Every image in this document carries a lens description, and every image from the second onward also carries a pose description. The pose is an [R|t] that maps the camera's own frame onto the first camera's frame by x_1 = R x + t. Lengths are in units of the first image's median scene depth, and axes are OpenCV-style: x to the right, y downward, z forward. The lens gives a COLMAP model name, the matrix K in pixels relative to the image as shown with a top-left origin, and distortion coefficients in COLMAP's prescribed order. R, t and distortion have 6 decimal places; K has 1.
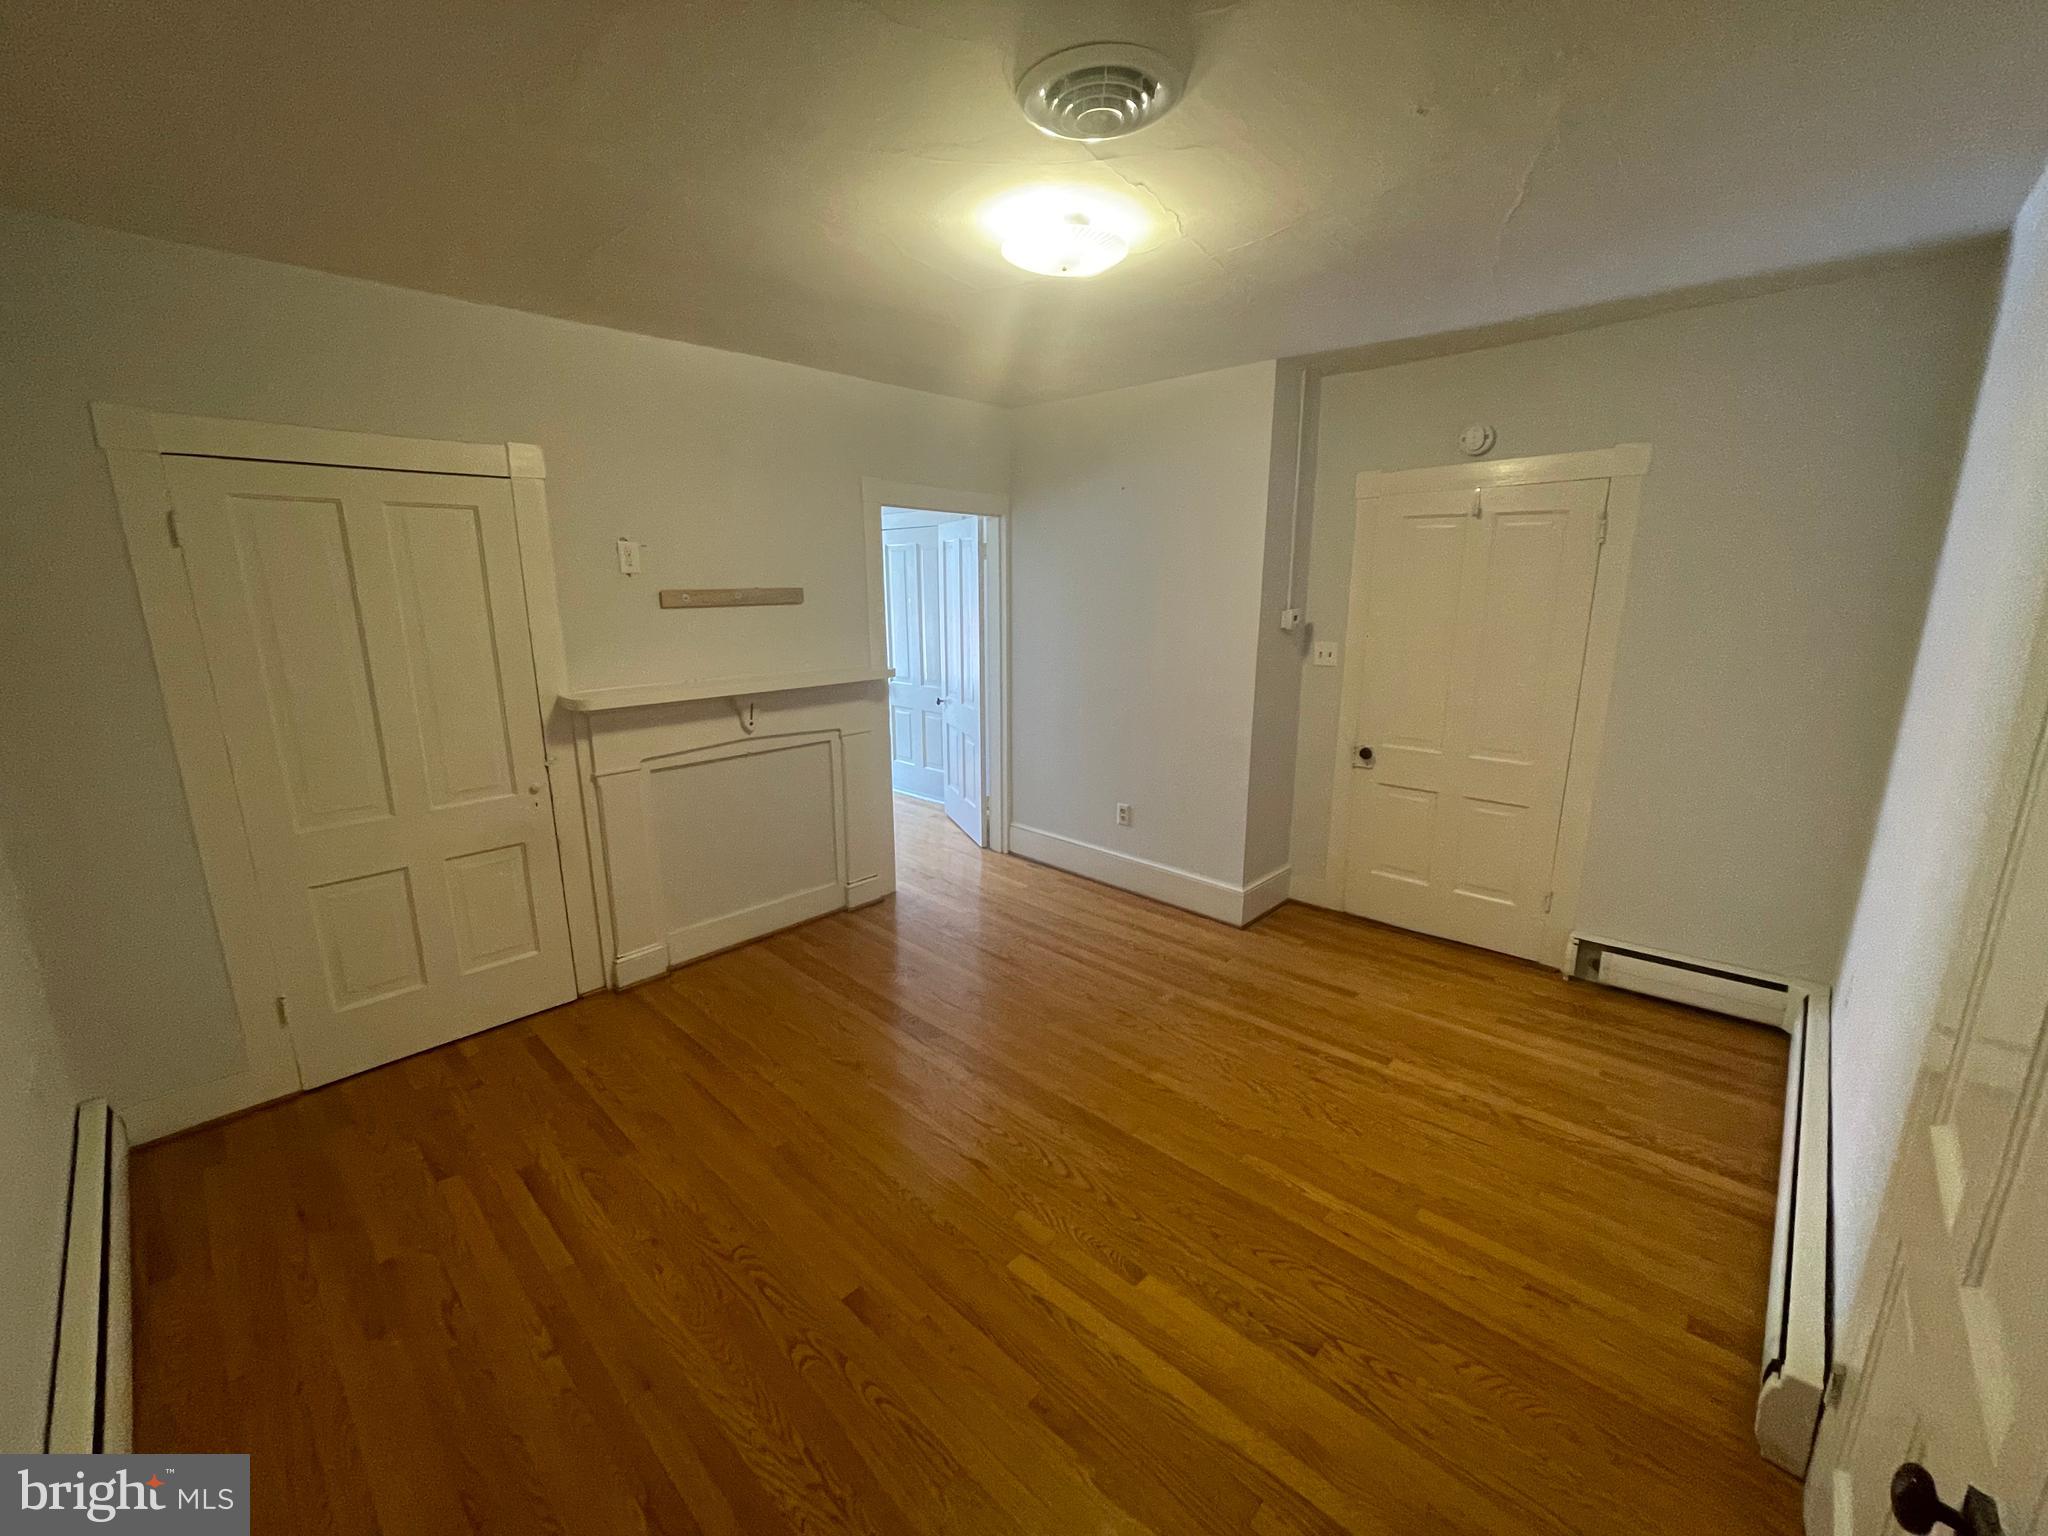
lens RADIAL K [[828.1, 0, 1021.5], [0, 828.1, 768.6], [0, 0, 1]] dist [-0.000832, 0.000558]
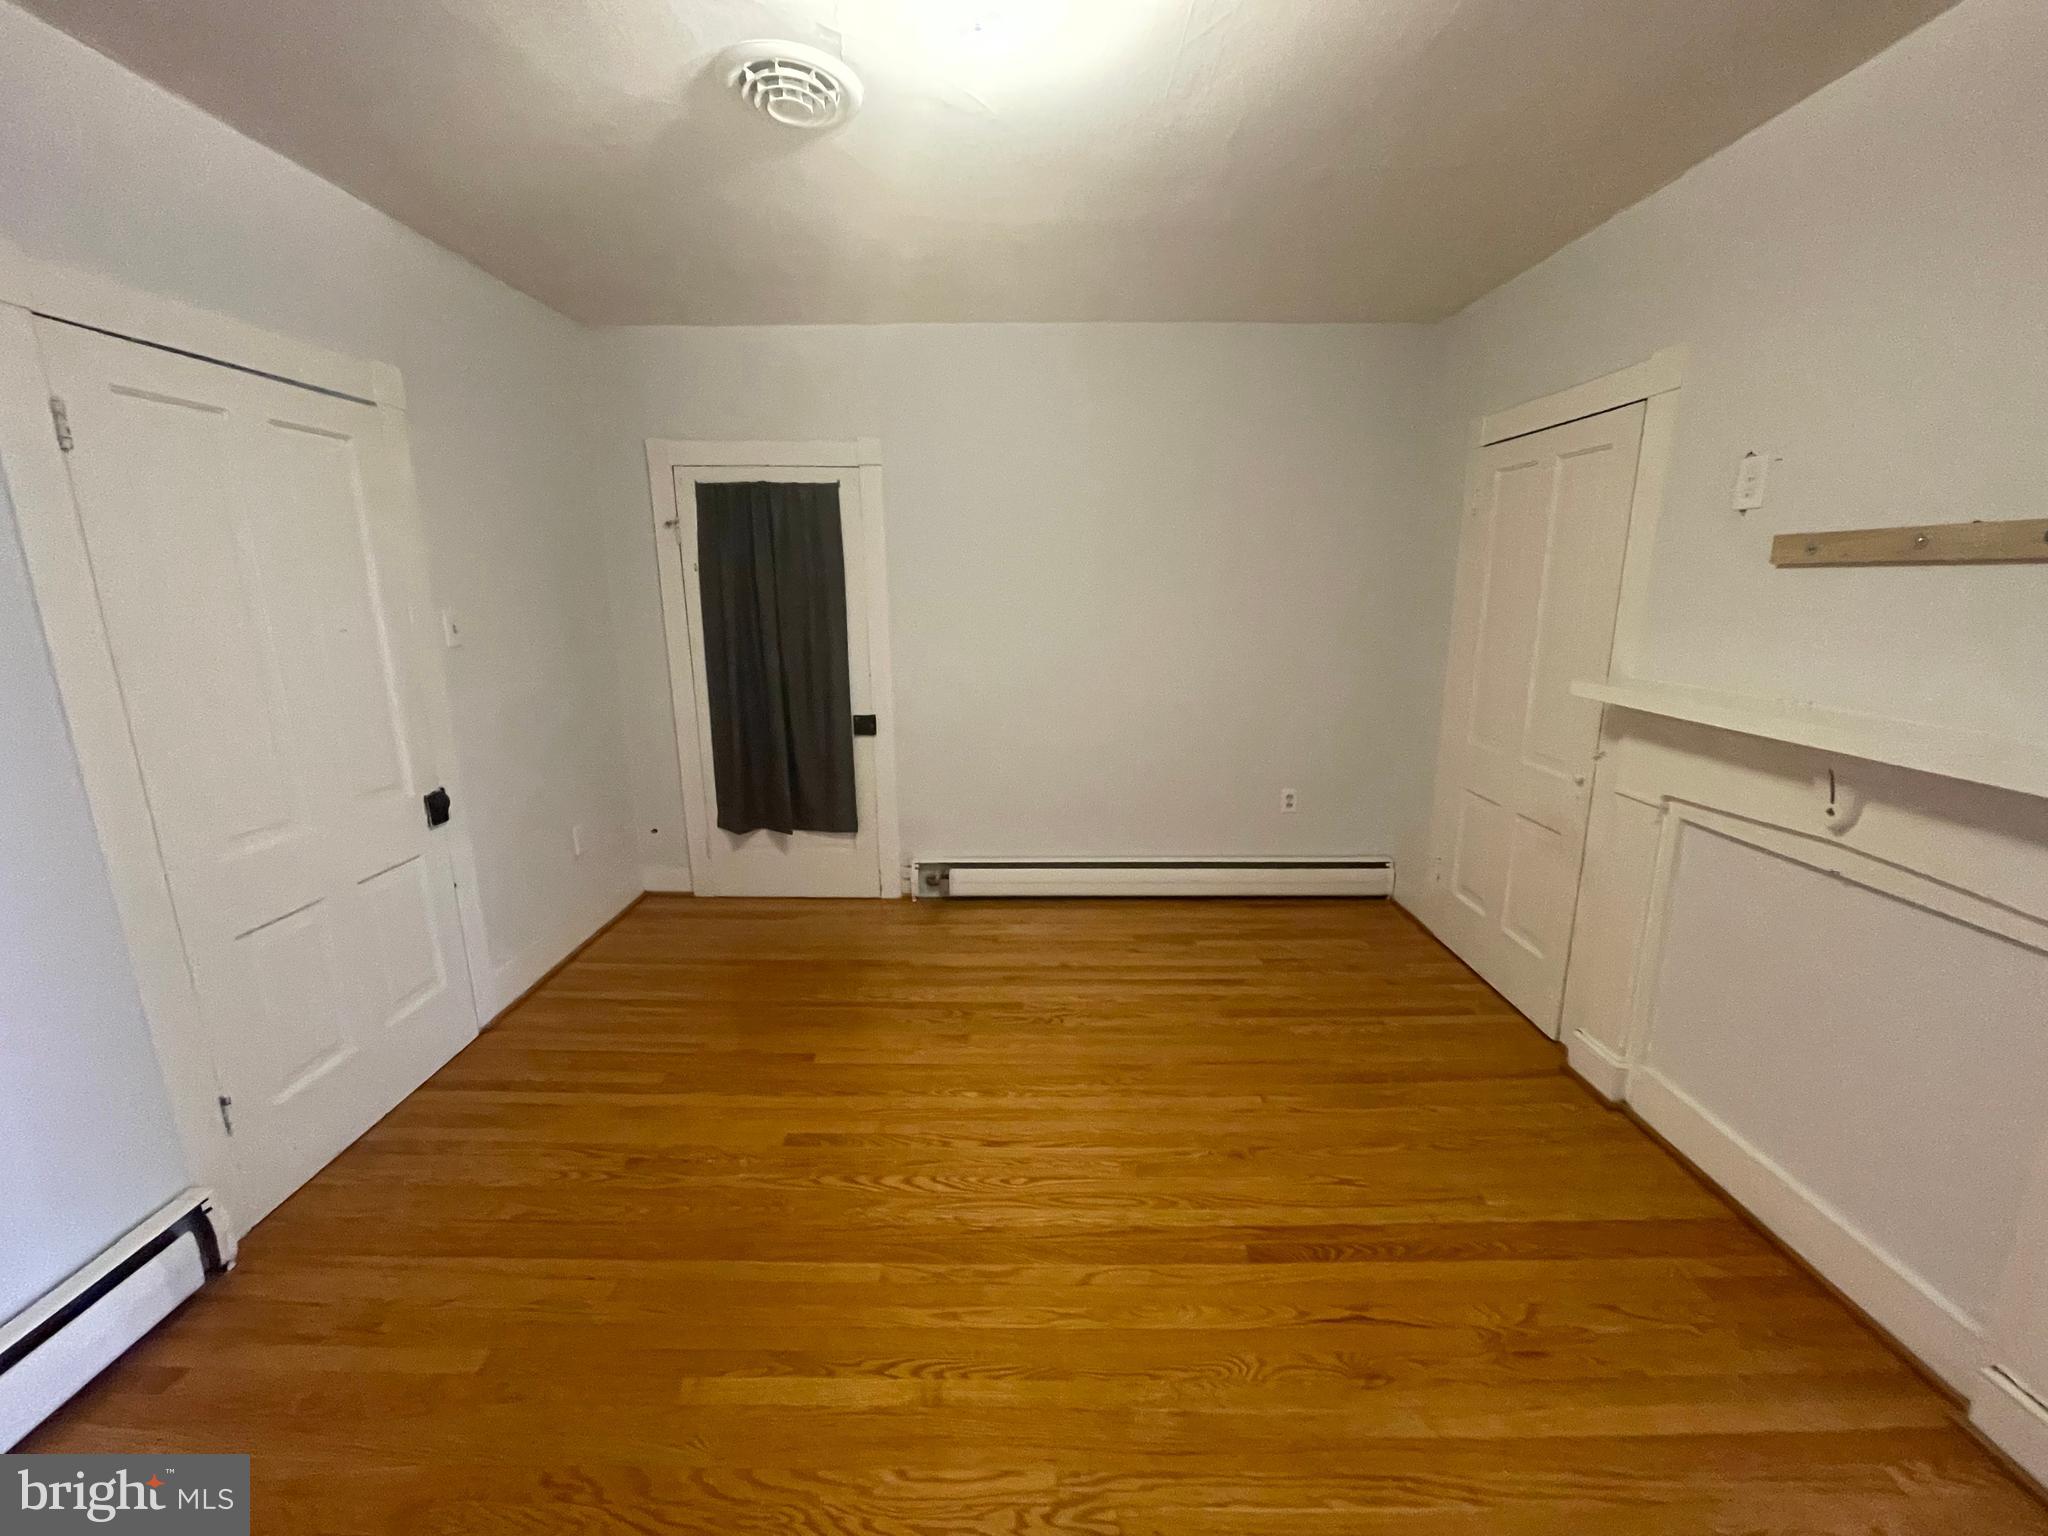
lens RADIAL K [[828.1, 0, 1019.8], [0, 828.1, 764.4], [0, 0, 1]] dist [-0.000832, 0.000558]
pose [[-0.729403, 0.166191, -0.663590, 0.353256], [-0.138551, 0.914048, 0.381208, -0.212670], [0.669907, 0.369996, -0.643683, 1.060095]]
